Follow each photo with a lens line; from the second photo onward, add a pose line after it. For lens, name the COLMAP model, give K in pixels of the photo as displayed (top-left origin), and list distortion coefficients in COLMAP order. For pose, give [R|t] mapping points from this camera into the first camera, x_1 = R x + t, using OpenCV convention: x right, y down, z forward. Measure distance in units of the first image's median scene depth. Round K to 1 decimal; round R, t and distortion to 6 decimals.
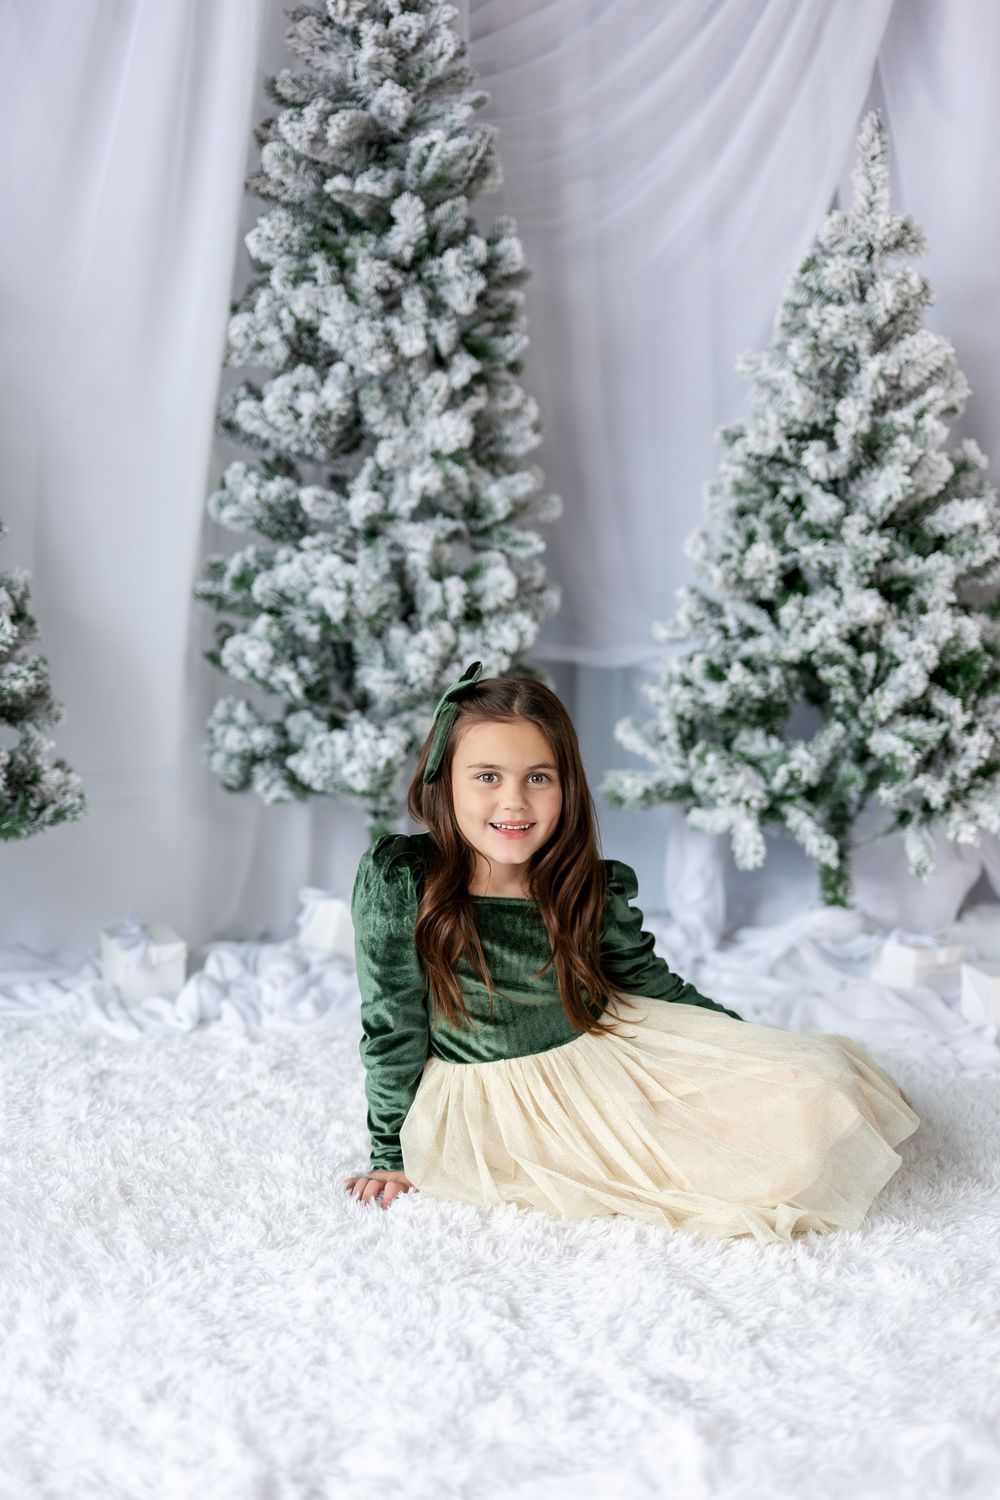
lens RADIAL K [[2140.0, 0, 506.4], [0, 2140.0, 756.4], [0, 0, 1]] dist [-0.006876, 0.000000]
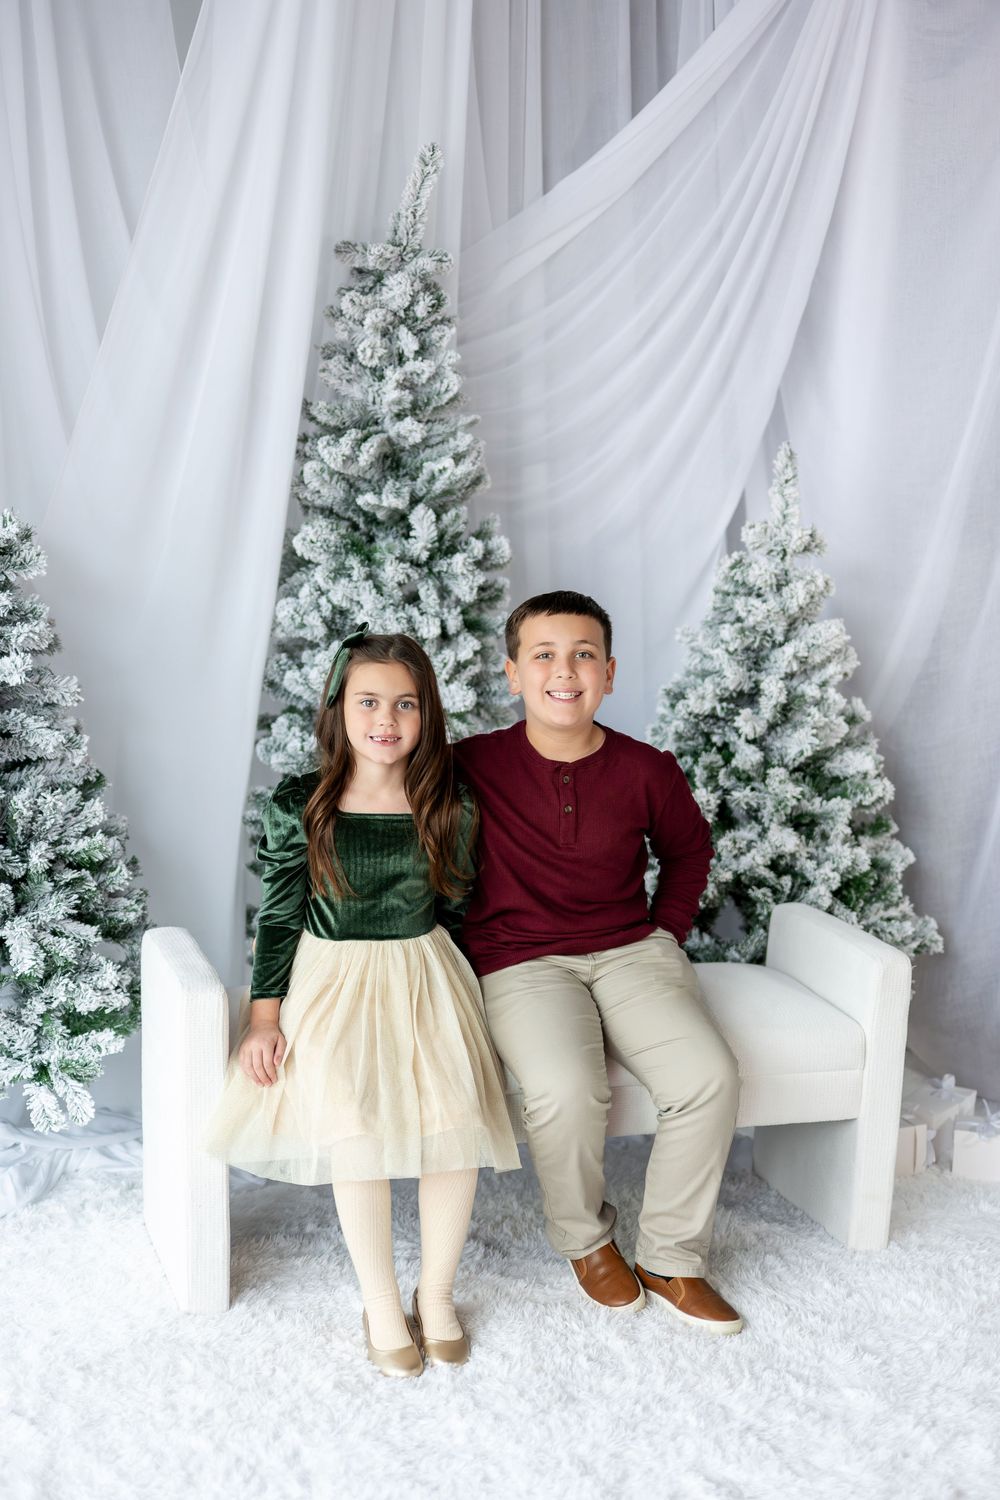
lens RADIAL K [[2140.0, 0, 491.5], [0, 2140.0, 773.3], [0, 0, 1]] dist [-0.006876, 0.000000]
pose [[0.994070, -0.001597, 0.108731, -0.142520], [-0.000406, 0.999831, 0.018404, -0.130078], [-0.108742, -0.018339, 0.993901, -0.250511]]
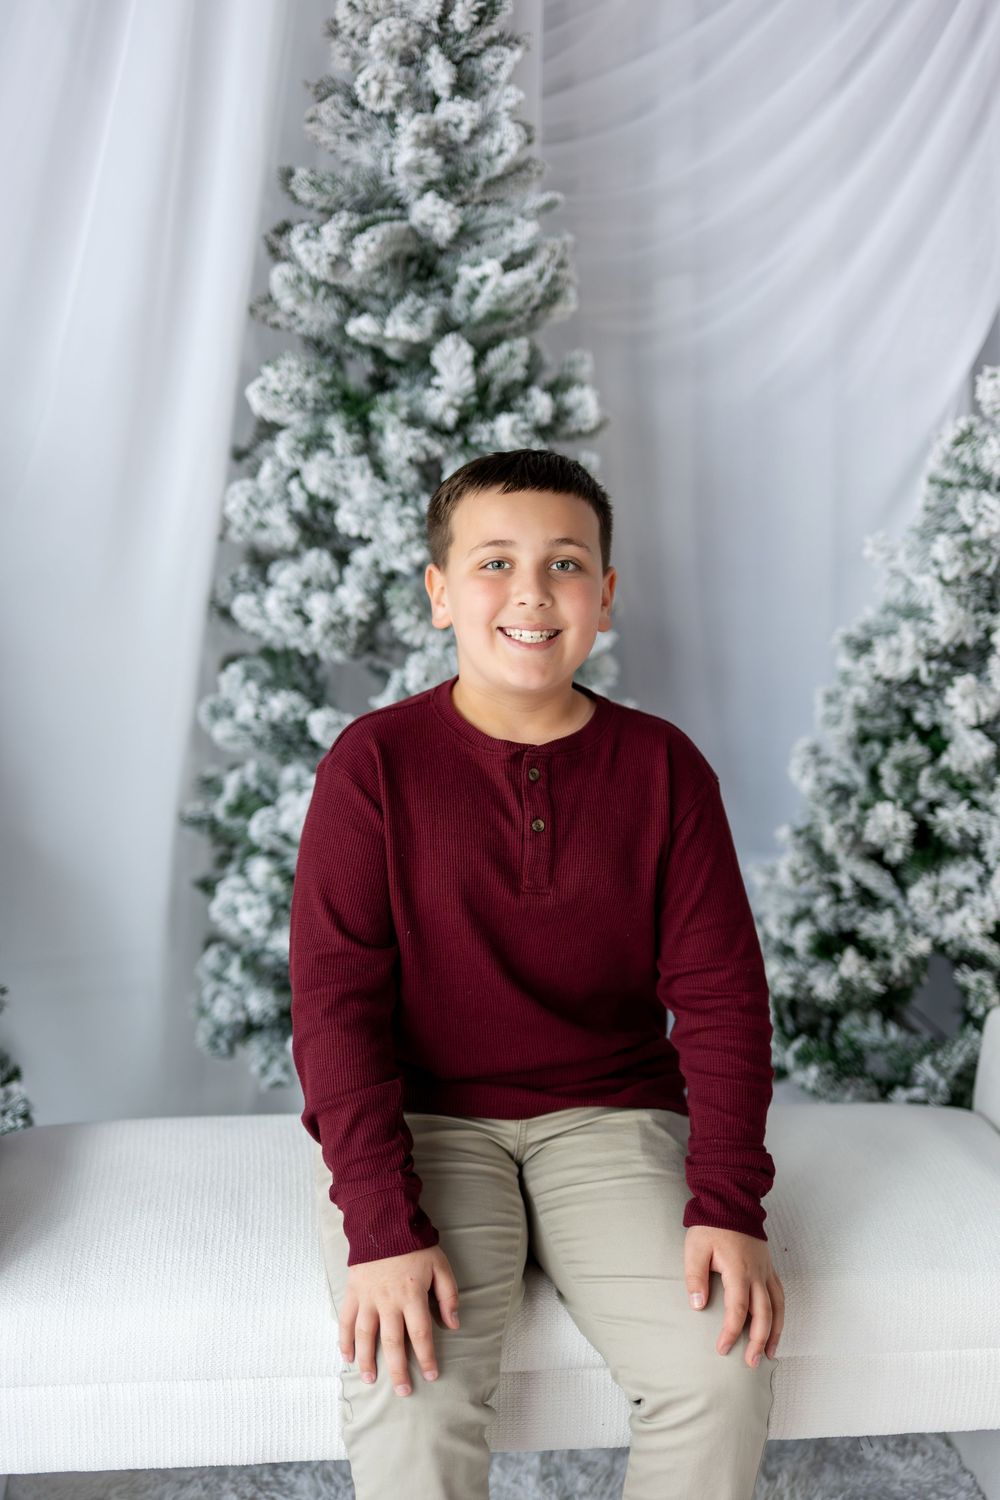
lens RADIAL K [[2140.0, 0, 497.9], [0, 2140.0, 767.3], [0, 0, 1]] dist [-0.006876, 0.000000]
pose [[0.998547, 0.029809, -0.044888, 0.010319], [-0.025684, 0.995626, 0.089829, -0.177080], [0.047369, -0.088546, 0.994945, 0.206184]]
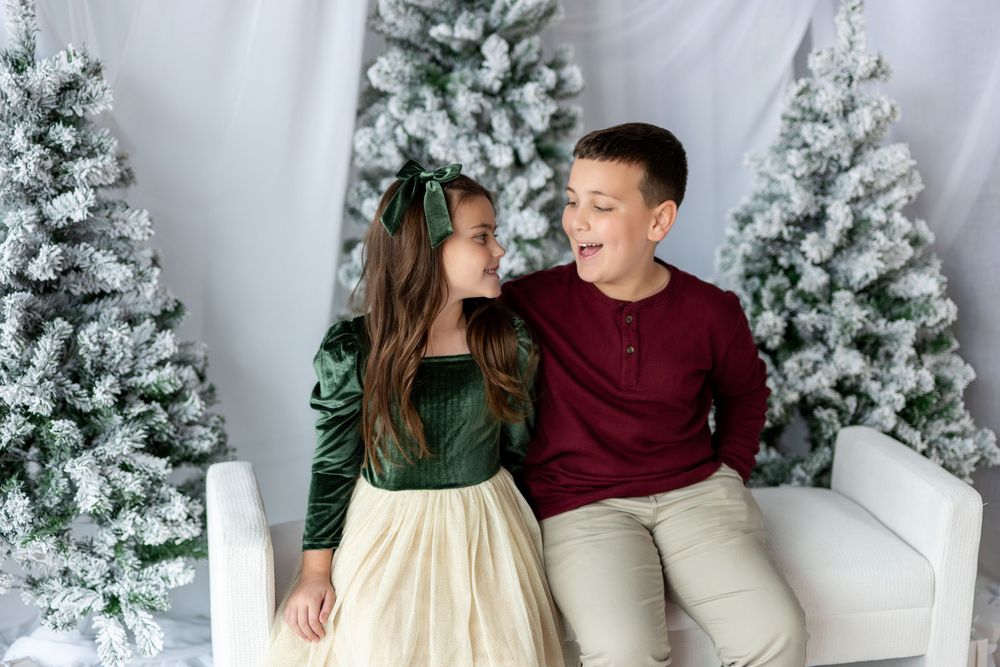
lens RADIAL K [[1546.3, 0, 540.1], [0, 1546.3, 333.5], [0, 0, 1]] dist [-0.019207, 0.000000]
pose [[0.998222, -0.010390, 0.058696, -0.075403], [0.005787, 0.996932, 0.078054, -0.158320], [-0.059327, -0.077576, 0.995220, 0.065664]]
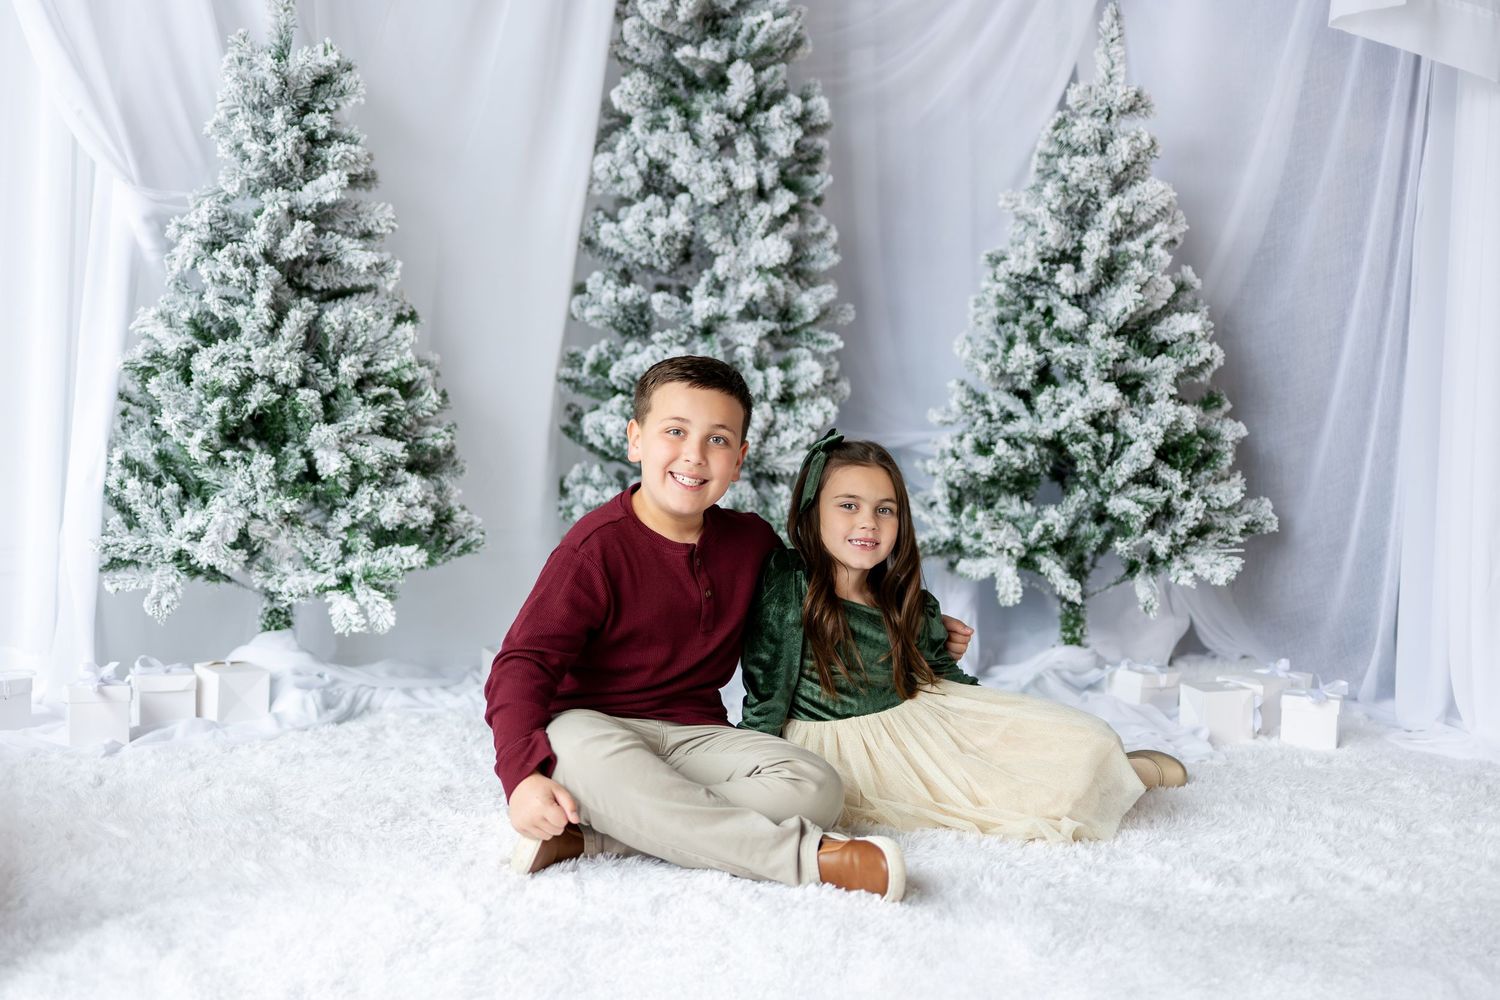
lens RADIAL K [[2319.4, 0, 663.0], [0, 2319.4, 484.5], [0, 0, 1]] dist [-0.019207, 0.000000]
pose [[0.999747, 0.018599, 0.012666, -0.104252], [-0.017915, 0.998479, -0.052147, 0.055498], [-0.013616, 0.051907, 0.998559, -0.338406]]
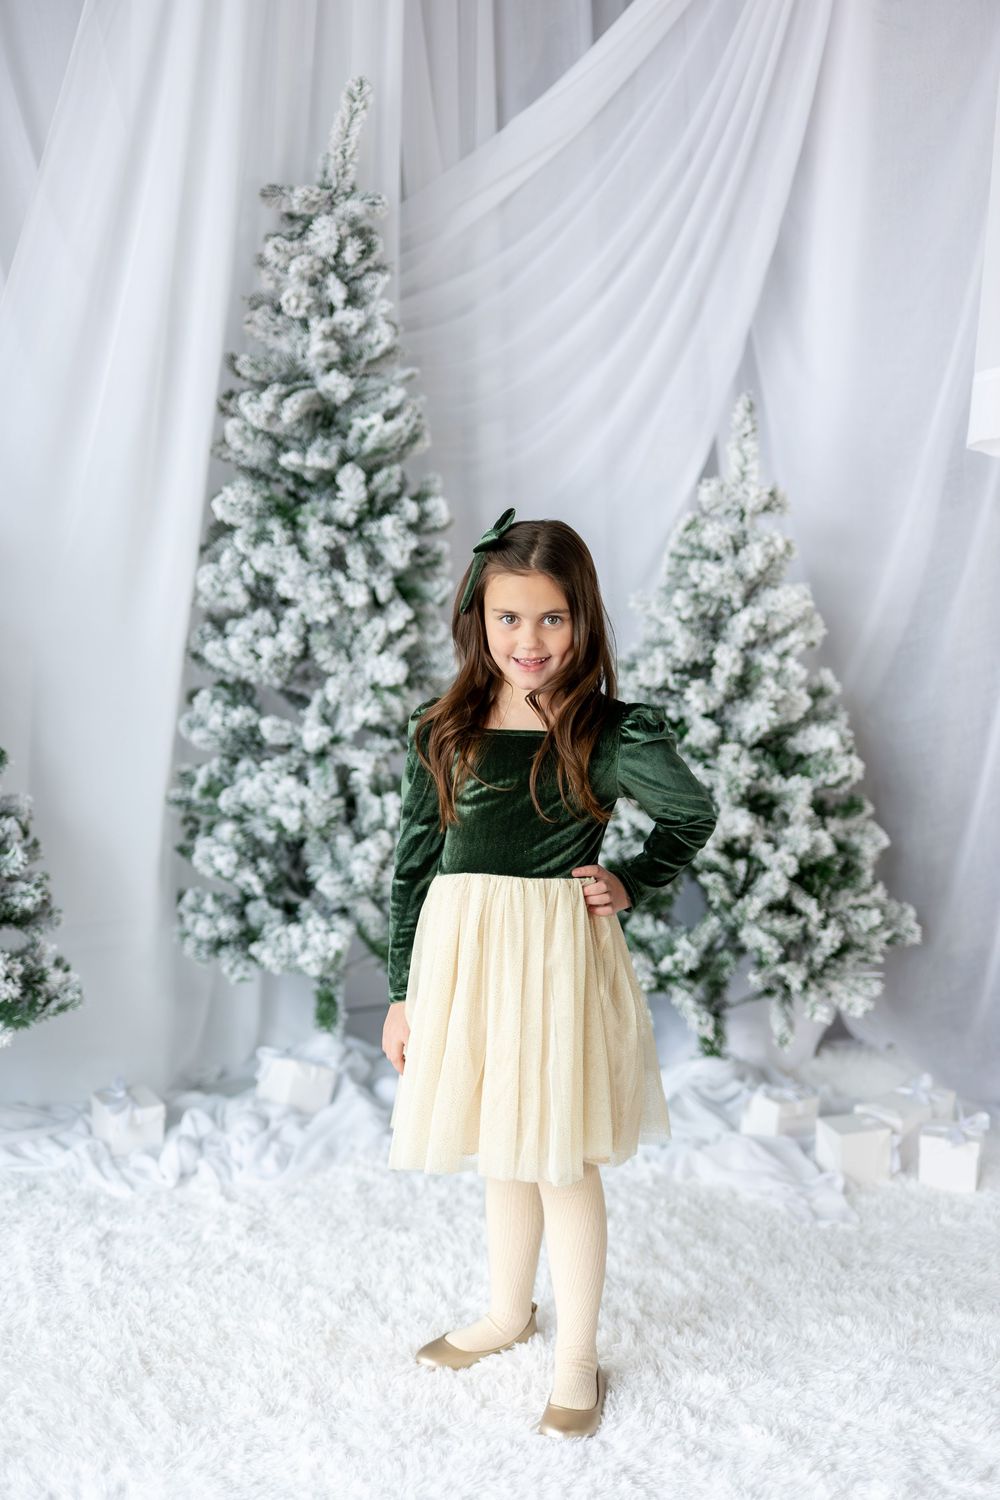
lens RADIAL K [[2140.0, 0, 487.2], [0, 2140.0, 772.8], [0, 0, 1]] dist [-0.006876, 0.000000]
pose [[0.998943, -0.002555, 0.045897, -0.025686], [0.001257, 0.999599, 0.028283, -0.127798], [-0.045950, -0.028196, 0.998546, -0.179881]]
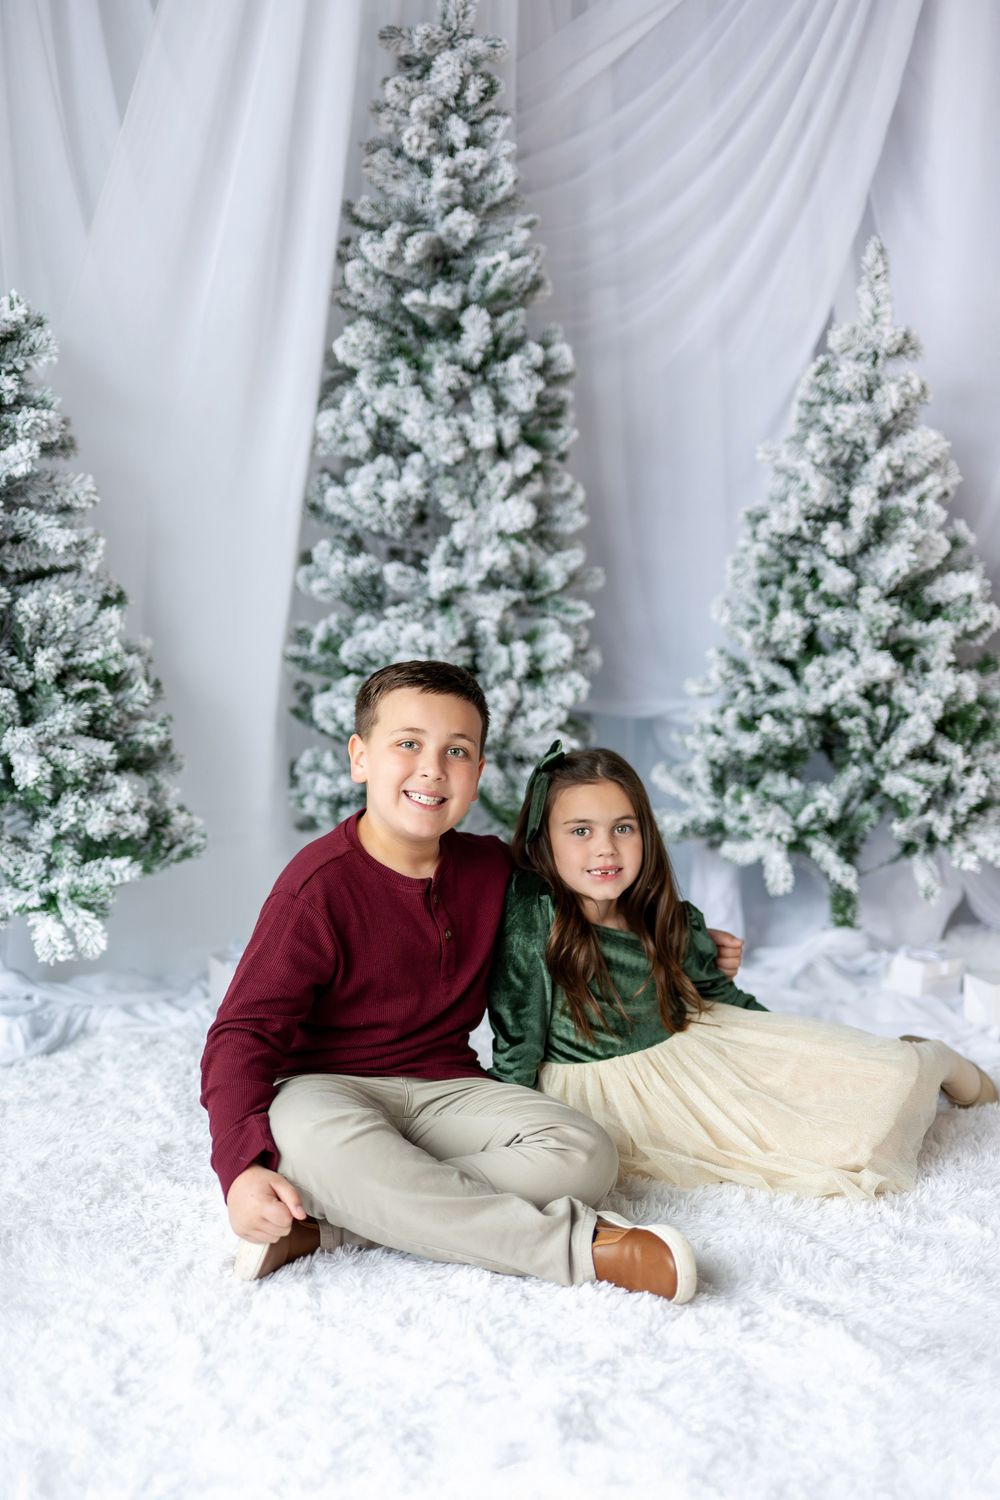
lens RADIAL K [[2140.0, 0, 501.2], [0, 2140.0, 761.4], [0, 0, 1]] dist [-0.006876, 0.000000]
pose [[0.998304, -0.007599, 0.057716, -0.100161], [0.008473, 0.999853, -0.014910, -0.002879], [-0.057594, 0.015373, 0.998222, -0.137348]]
